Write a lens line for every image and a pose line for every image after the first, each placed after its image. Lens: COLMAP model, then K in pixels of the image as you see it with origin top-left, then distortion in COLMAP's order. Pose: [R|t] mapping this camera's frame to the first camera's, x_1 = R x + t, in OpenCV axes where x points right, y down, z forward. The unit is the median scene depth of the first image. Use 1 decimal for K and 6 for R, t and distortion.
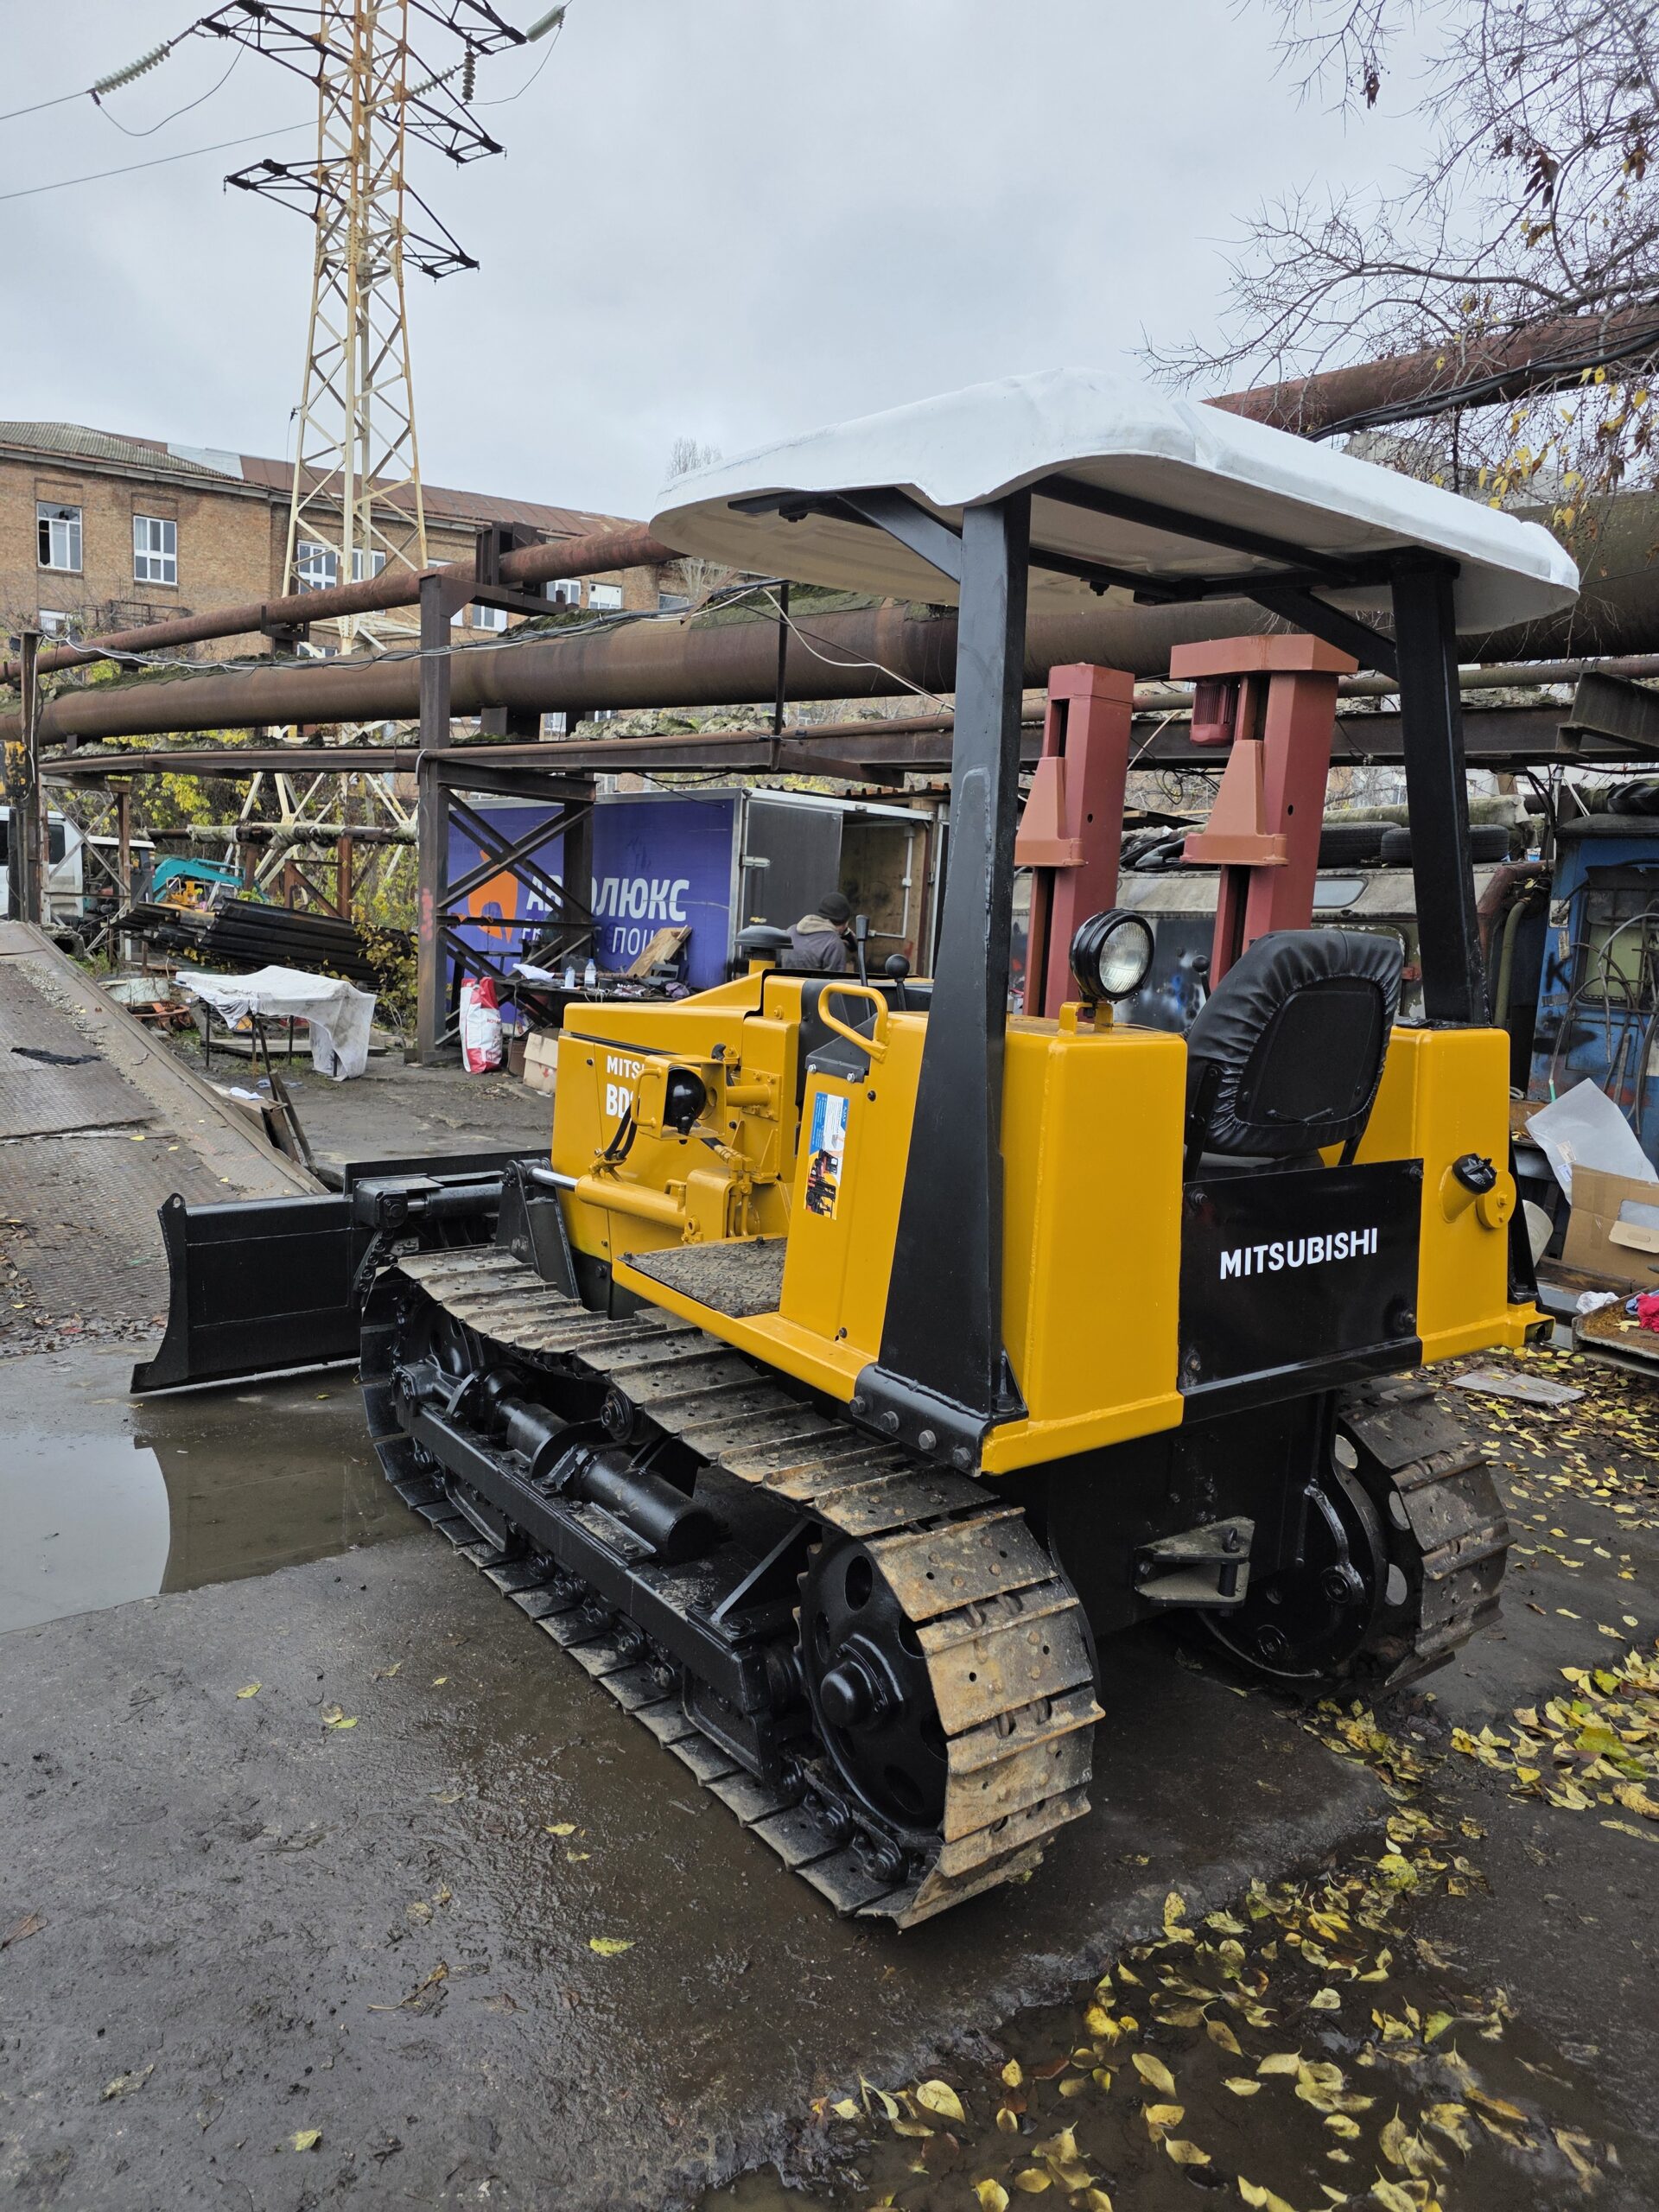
lens RADIAL K [[1425.9, 0, 833.4], [0, 1425.9, 1127.7], [0, 0, 1]] dist [0.074272, -0.065342]
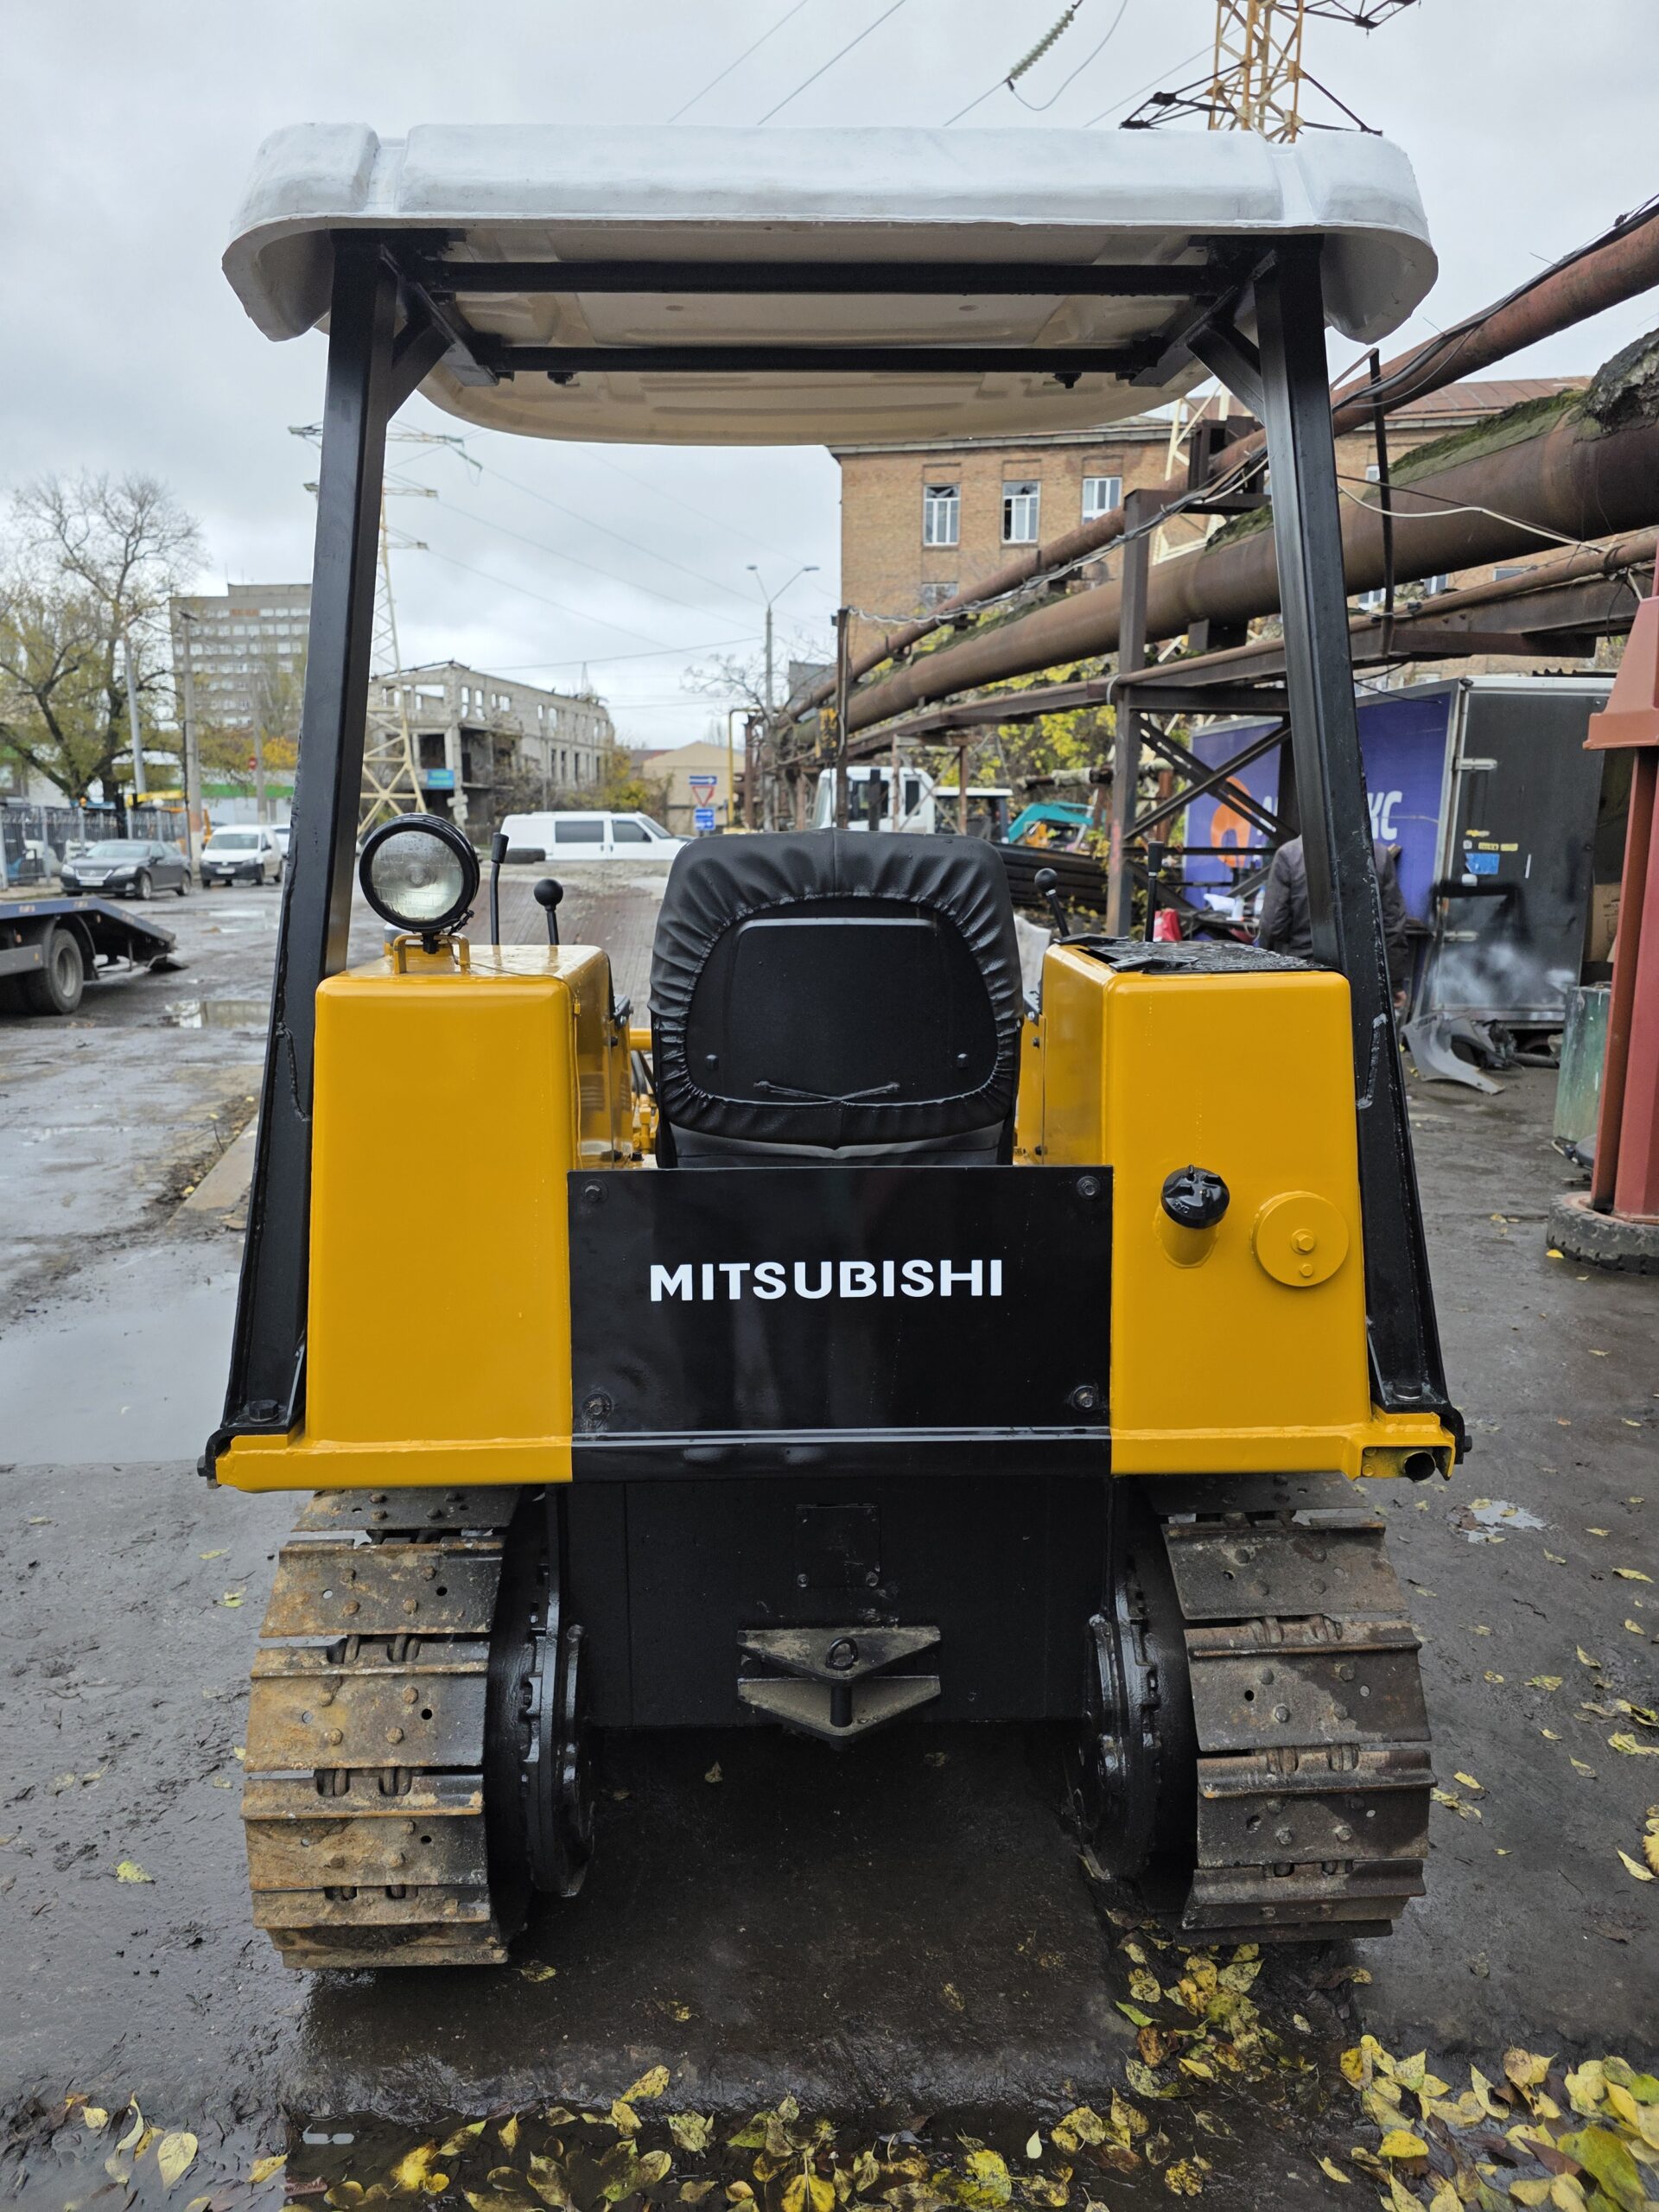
lens RADIAL K [[1456.0, 0, 829.5], [0, 1456.0, 1106.0], [0, 0, 1]] dist [0.065366, -0.055571]
pose [[0.826402, 0.059744, -0.559902, 0.601694], [-0.043641, 0.998160, 0.042094, -0.026154], [0.561386, -0.010352, 0.827489, 0.321956]]
